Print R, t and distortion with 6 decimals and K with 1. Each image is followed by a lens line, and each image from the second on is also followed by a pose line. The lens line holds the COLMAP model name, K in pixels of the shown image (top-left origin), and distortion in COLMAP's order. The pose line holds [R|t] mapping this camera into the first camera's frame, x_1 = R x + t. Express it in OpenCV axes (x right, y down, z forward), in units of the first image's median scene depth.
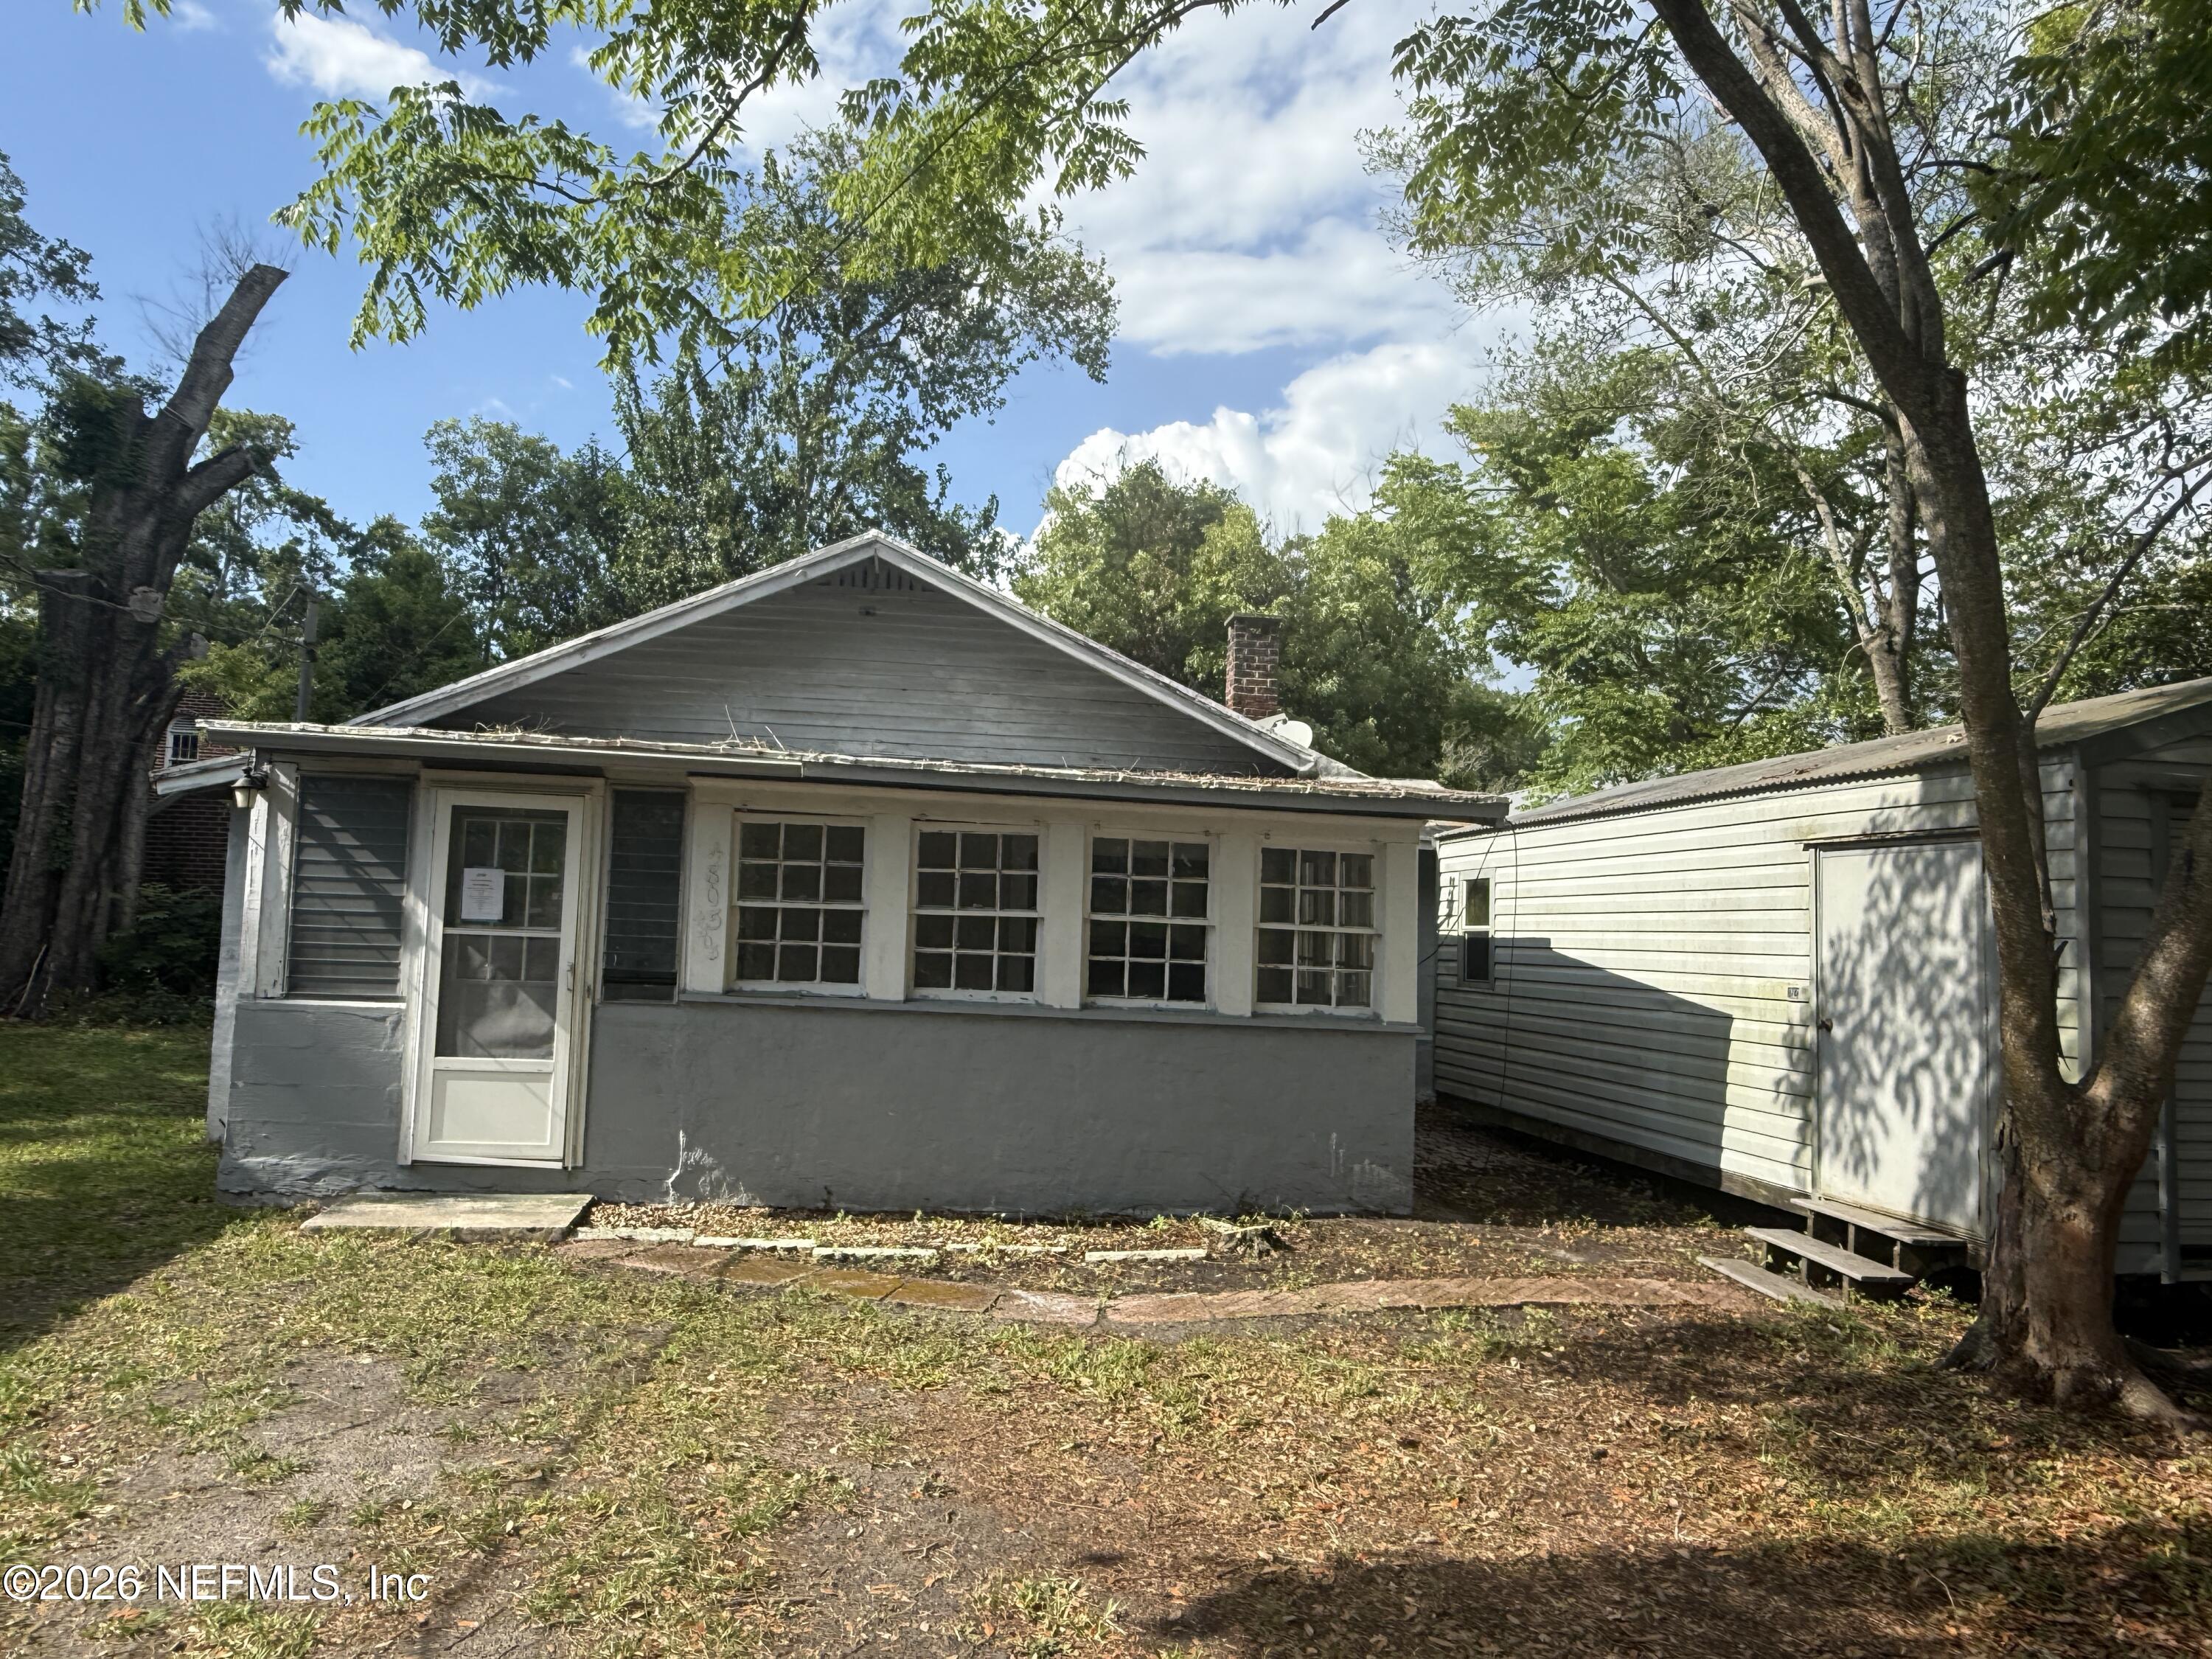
lens RADIAL K [[1545.8, 0, 1094.9], [0, 1545.8, 812.1], [0, 0, 1]] dist [-0.020185, 0.002977]
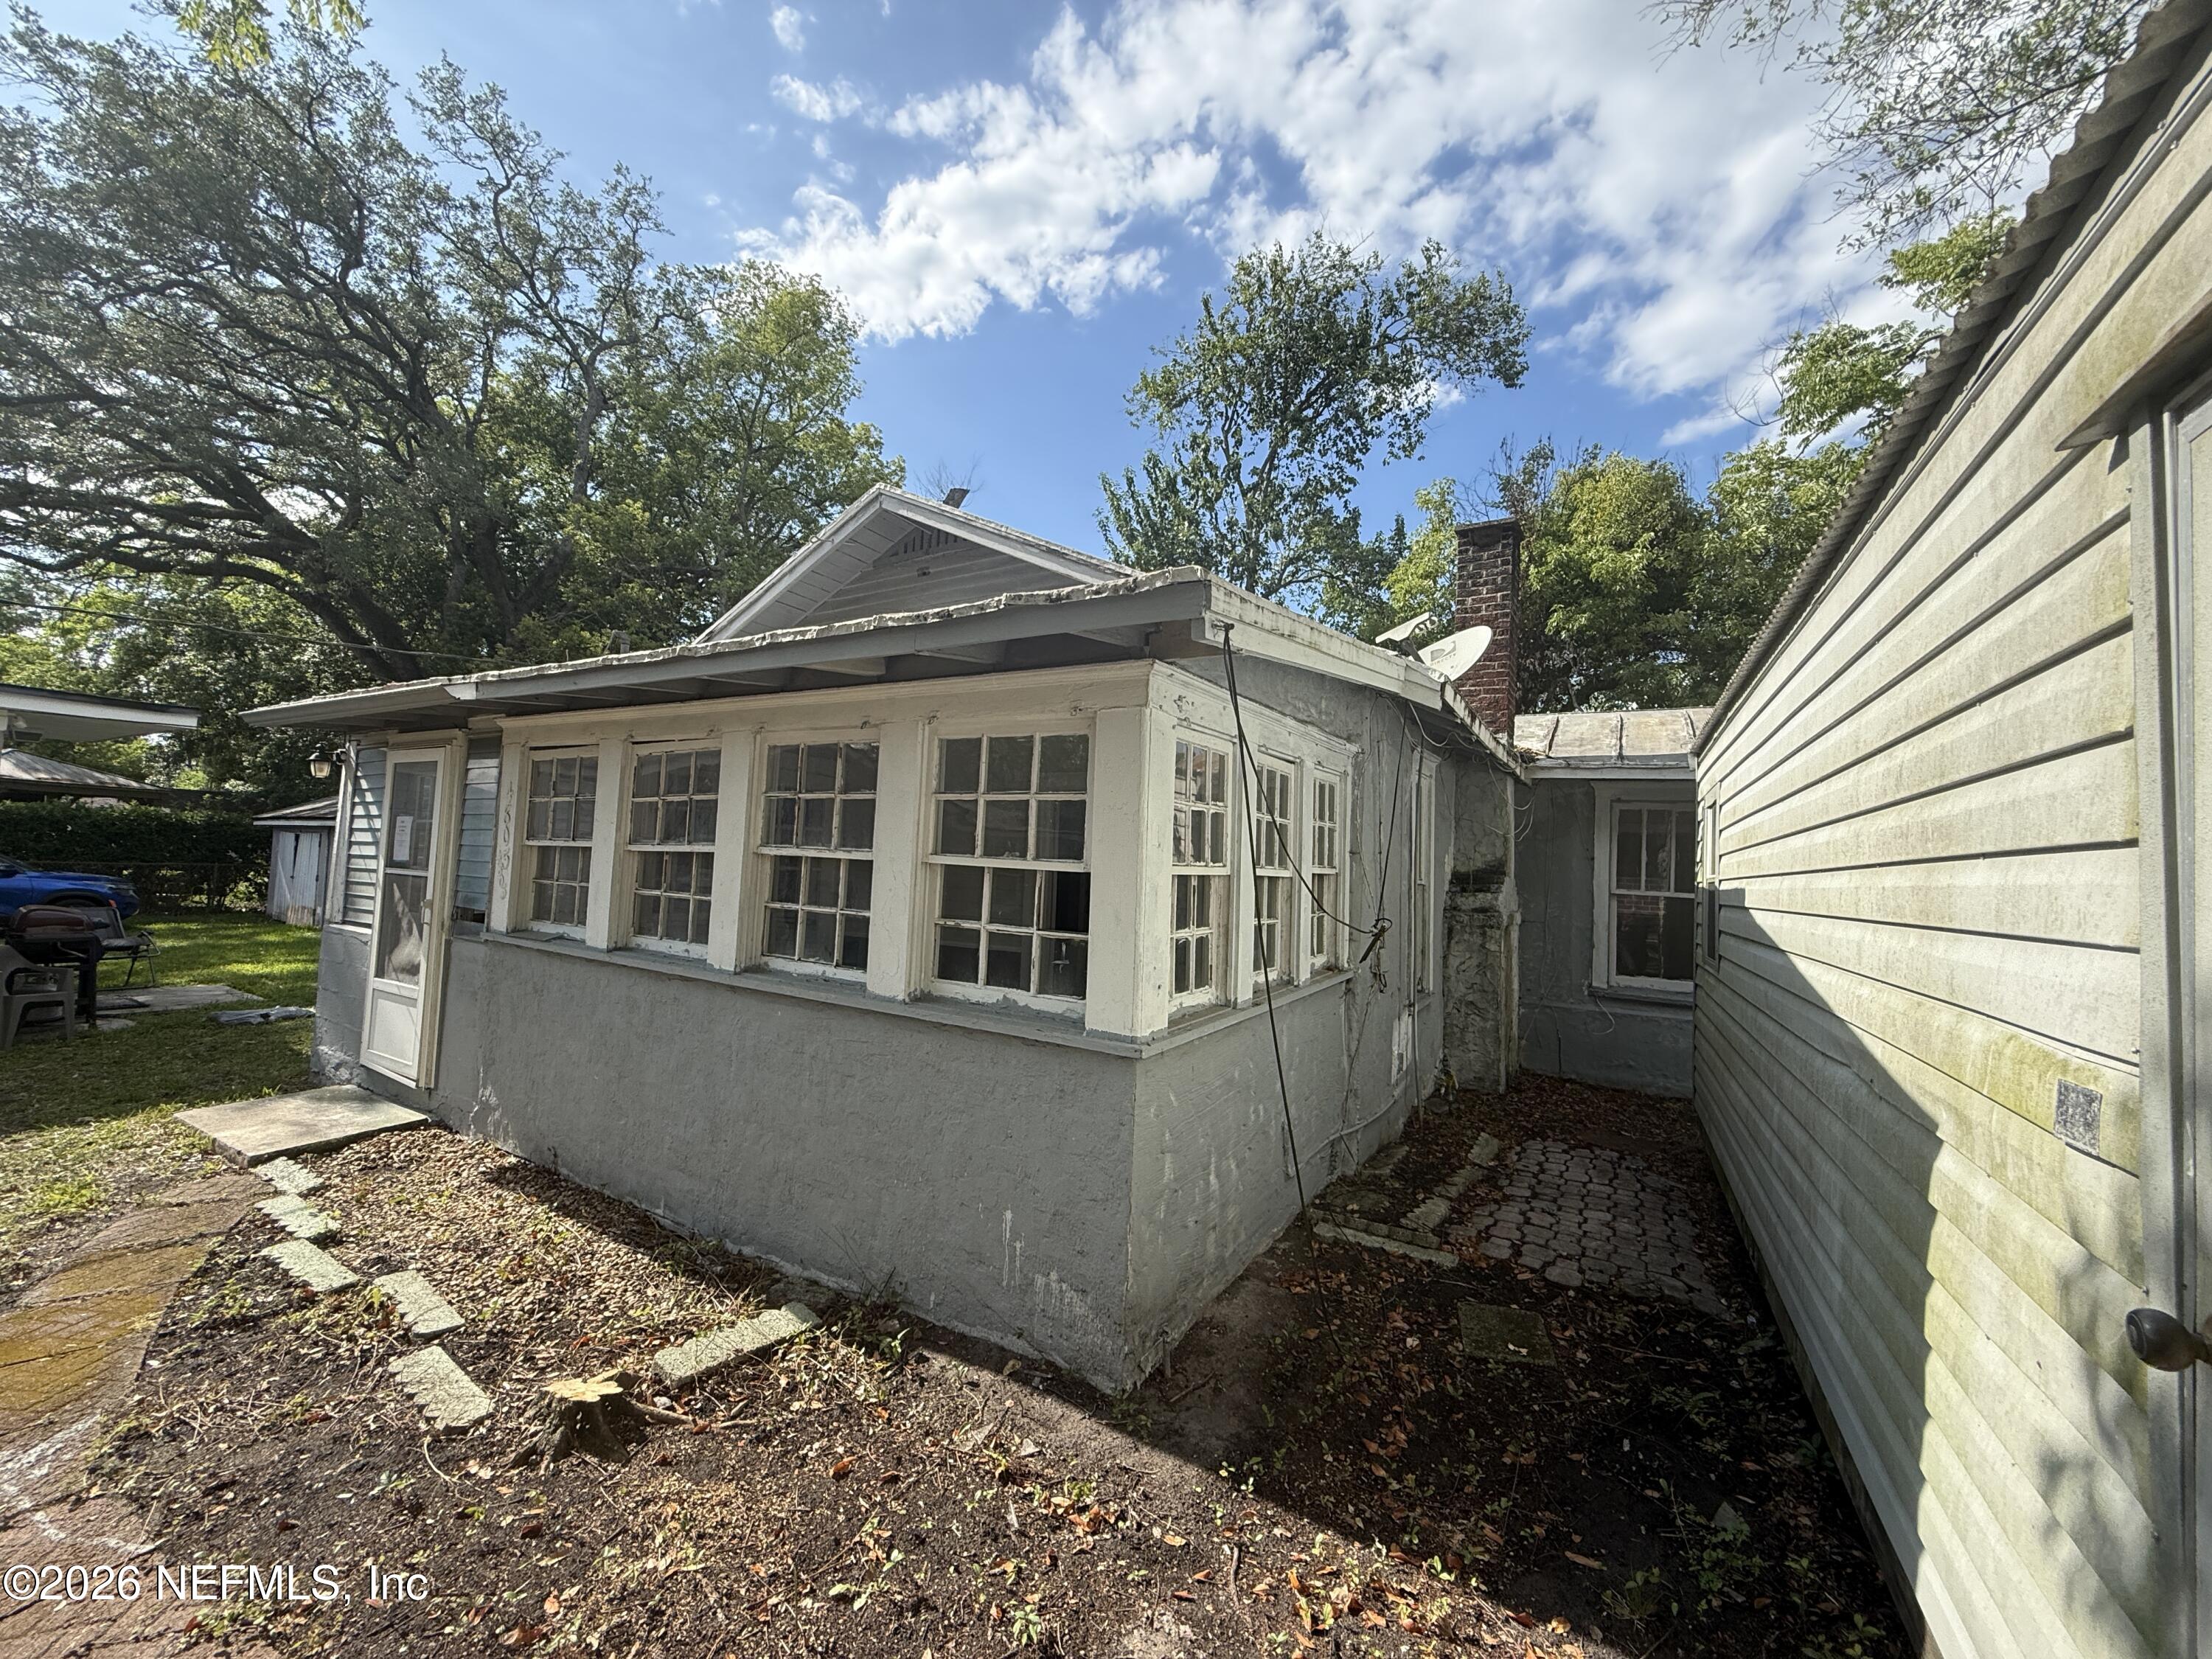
lens RADIAL K [[900.4, 0, 1091.5], [0, 900.4, 837.6], [0, 0, 1]] dist [-0.005308, -0.000214]
pose [[0.775478, -0.030009, -0.630661, 0.408512], [0.035353, 0.999367, -0.004082, 0.070306], [0.630384, -0.019131, 0.776048, 0.774293]]
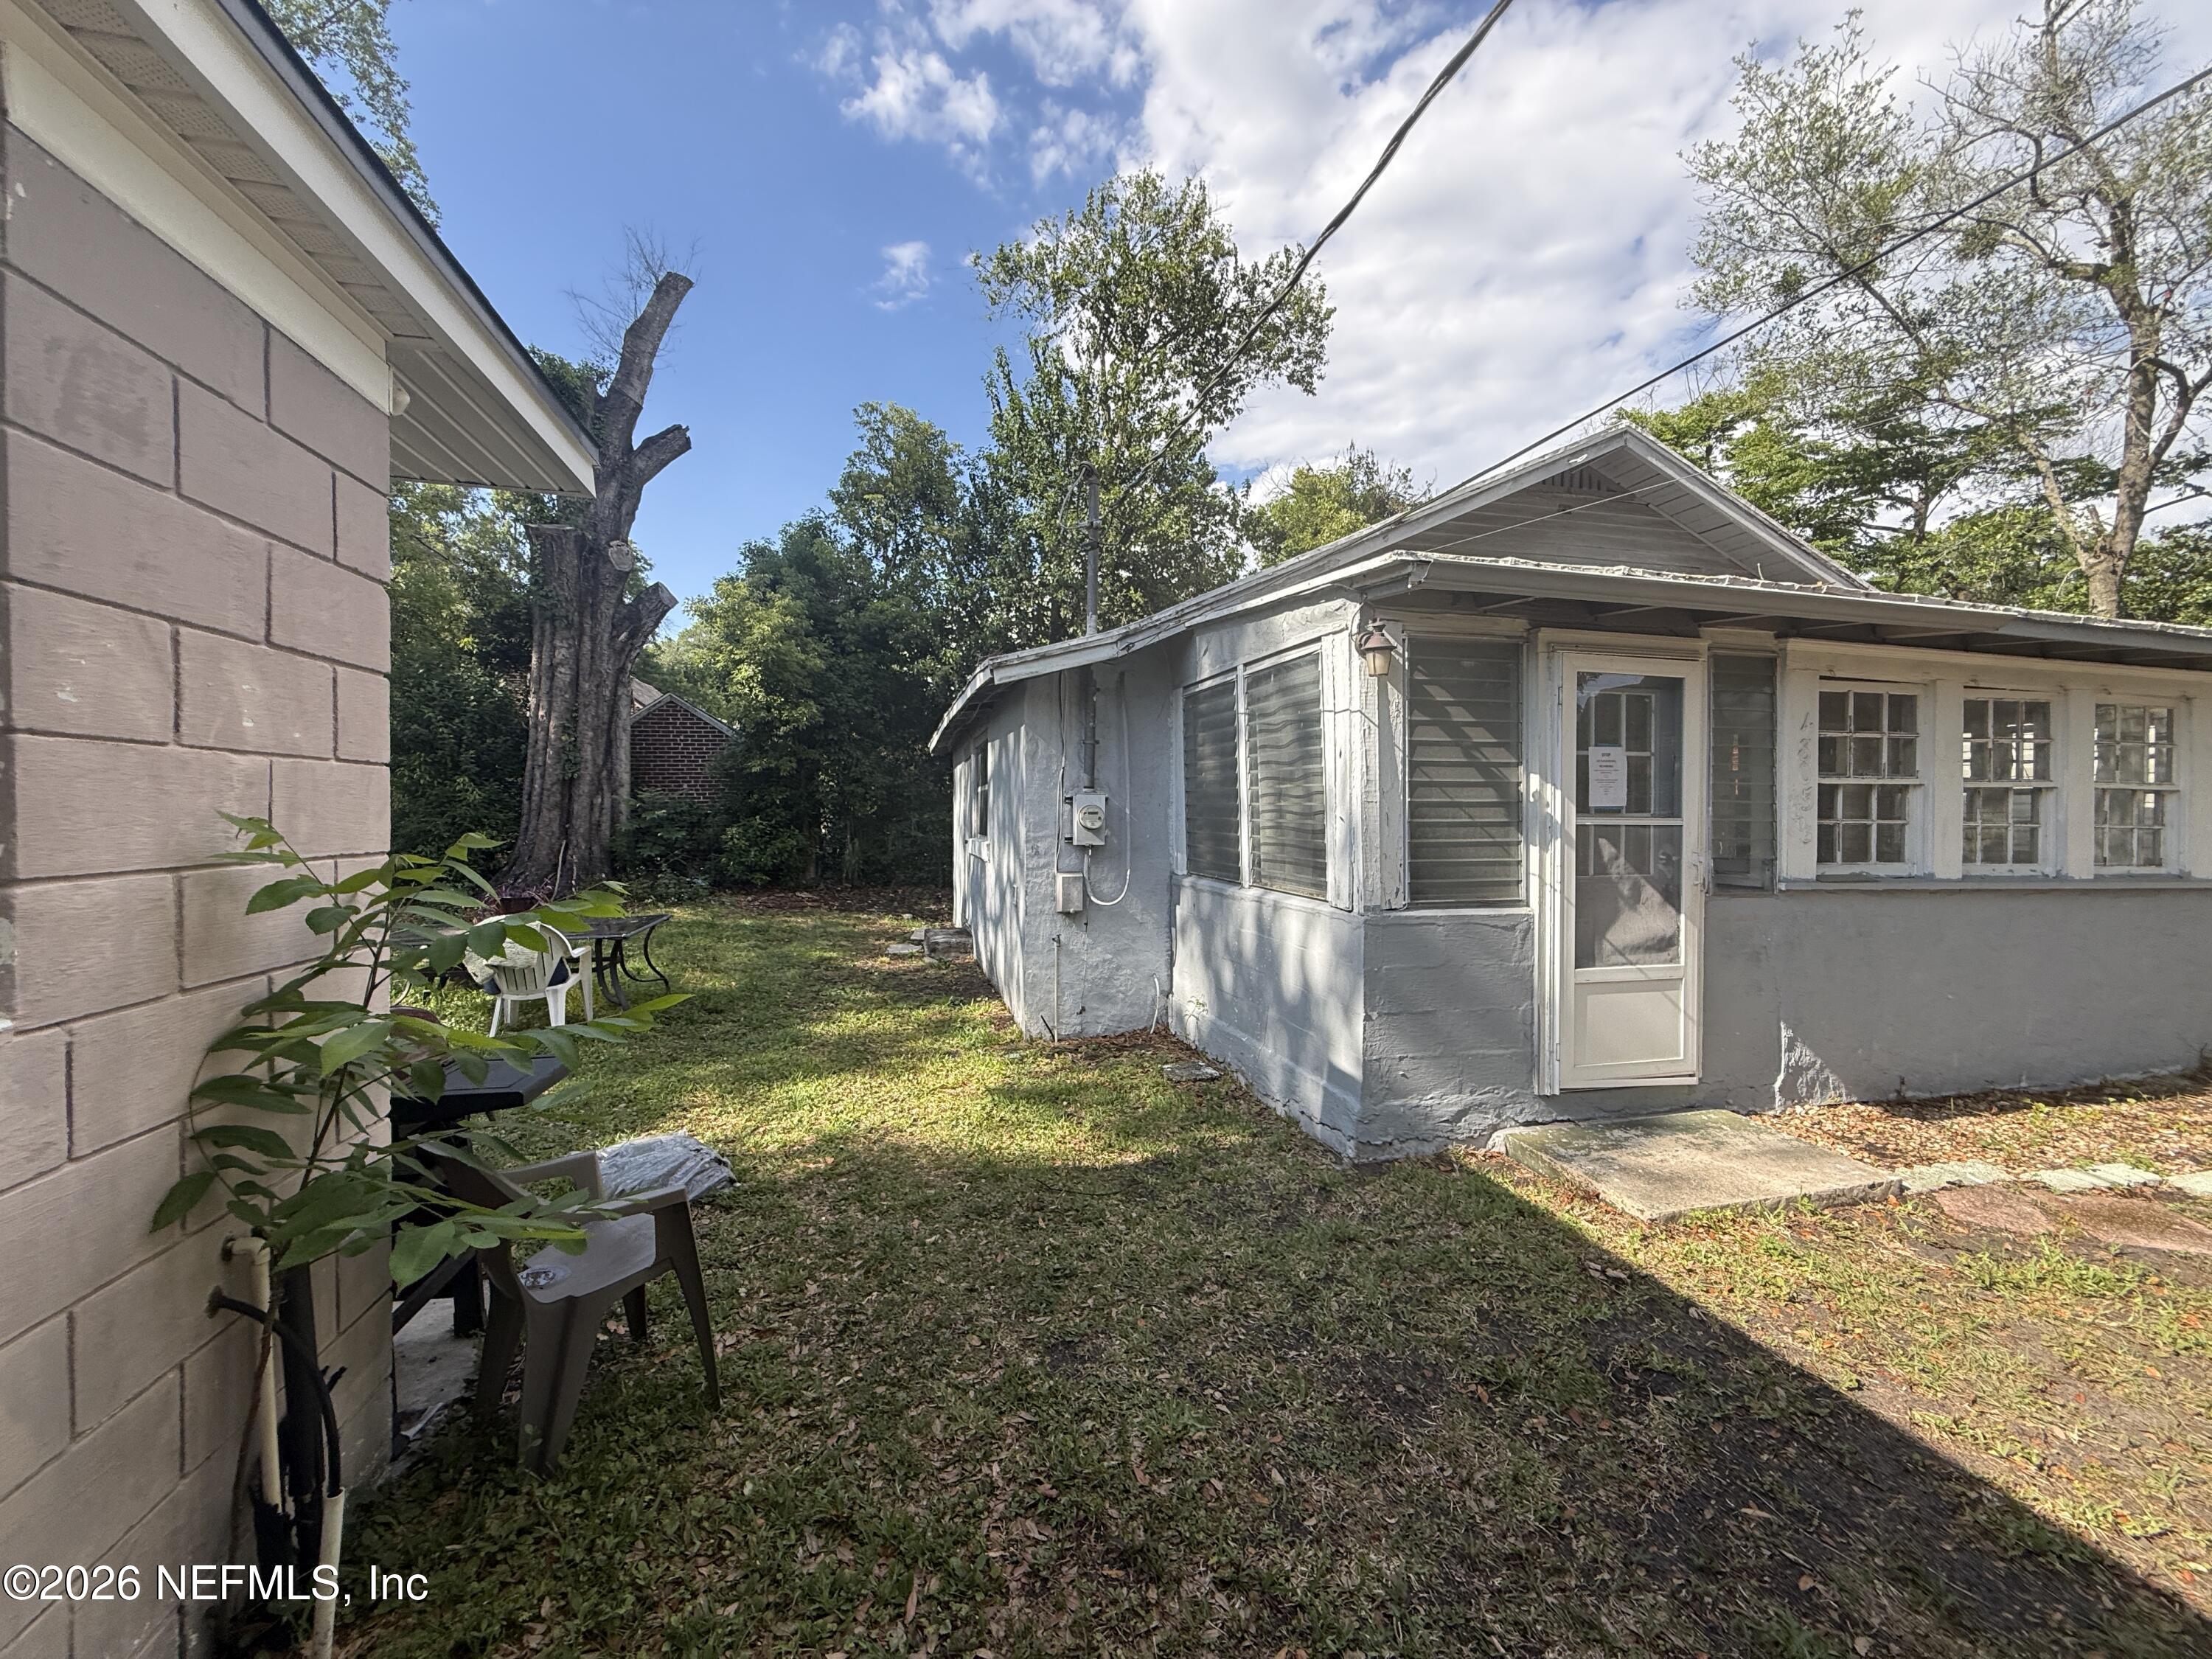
lens RADIAL K [[900.4, 0, 1101.4], [0, 900.4, 826.3], [0, 0, 1]] dist [-0.005308, -0.000214]
pose [[0.993571, -0.032678, 0.108393, -0.700260], [0.021371, 0.994360, 0.103886, 0.021978], [-0.111176, -0.100901, 0.988665, 0.516521]]
